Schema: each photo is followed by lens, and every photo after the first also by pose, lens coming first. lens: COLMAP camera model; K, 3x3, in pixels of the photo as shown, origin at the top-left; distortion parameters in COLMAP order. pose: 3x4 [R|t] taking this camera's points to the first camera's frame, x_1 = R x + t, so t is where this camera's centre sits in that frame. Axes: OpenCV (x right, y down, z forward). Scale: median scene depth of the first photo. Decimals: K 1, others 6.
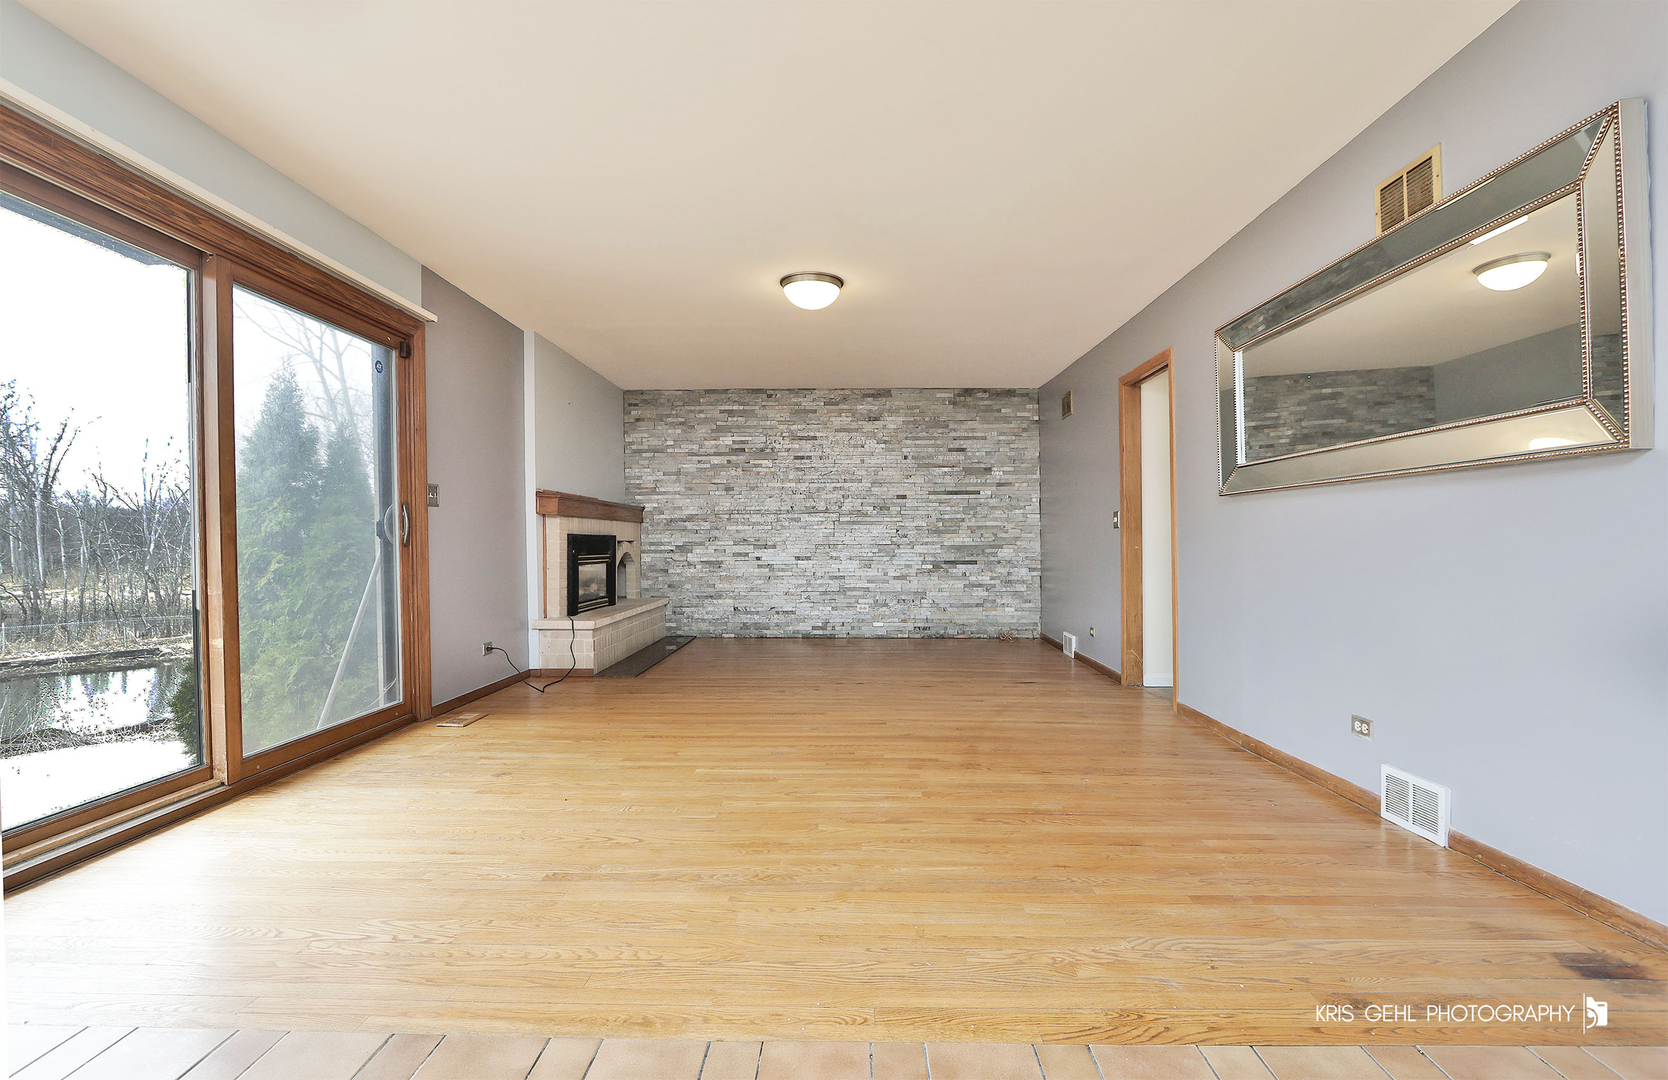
lens RADIAL K [[828.1, 0, 823.0], [0, 828.1, 533.4], [0, 0, 1]] dist [-0.003691, 0.000036]
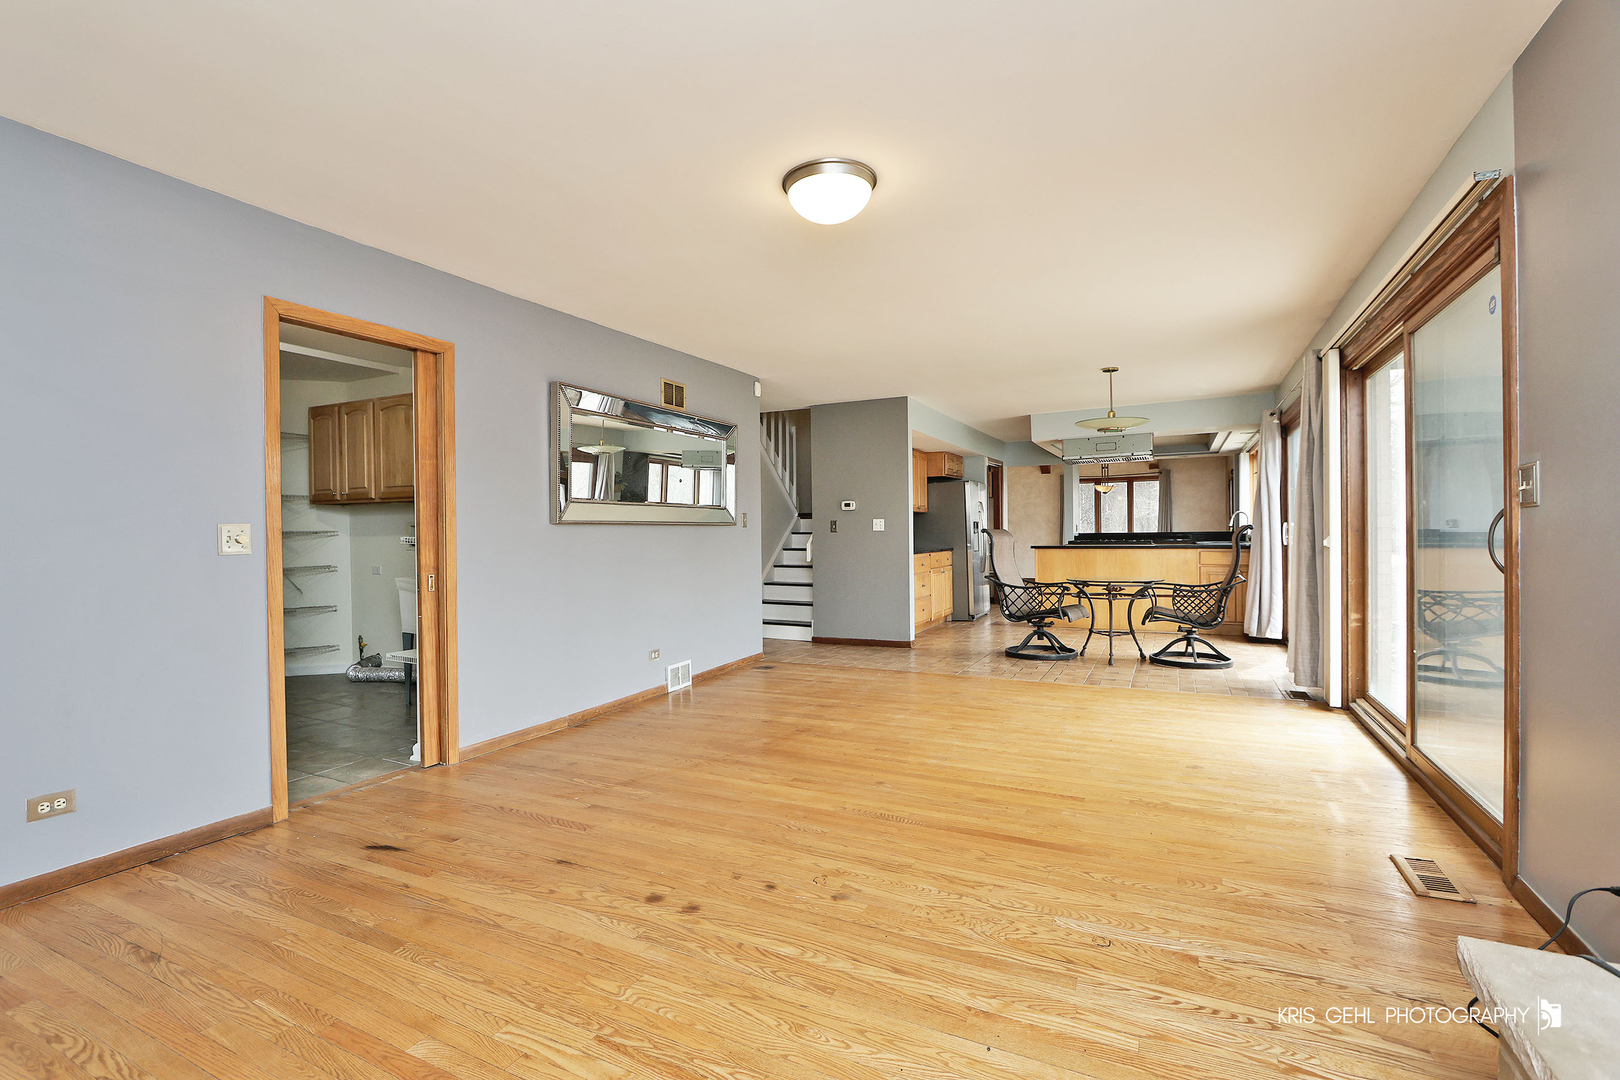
lens RADIAL K [[747.5, 0, 801.1], [0, 747.5, 540.2], [0, 0, 1]] dist [-0.019873, -0.000184]
pose [[-0.908596, 0.009342, 0.417571, -0.375600], [0.014965, 0.999836, 0.010194, -0.042259], [-0.417407, 0.015511, -0.908587, 2.463084]]
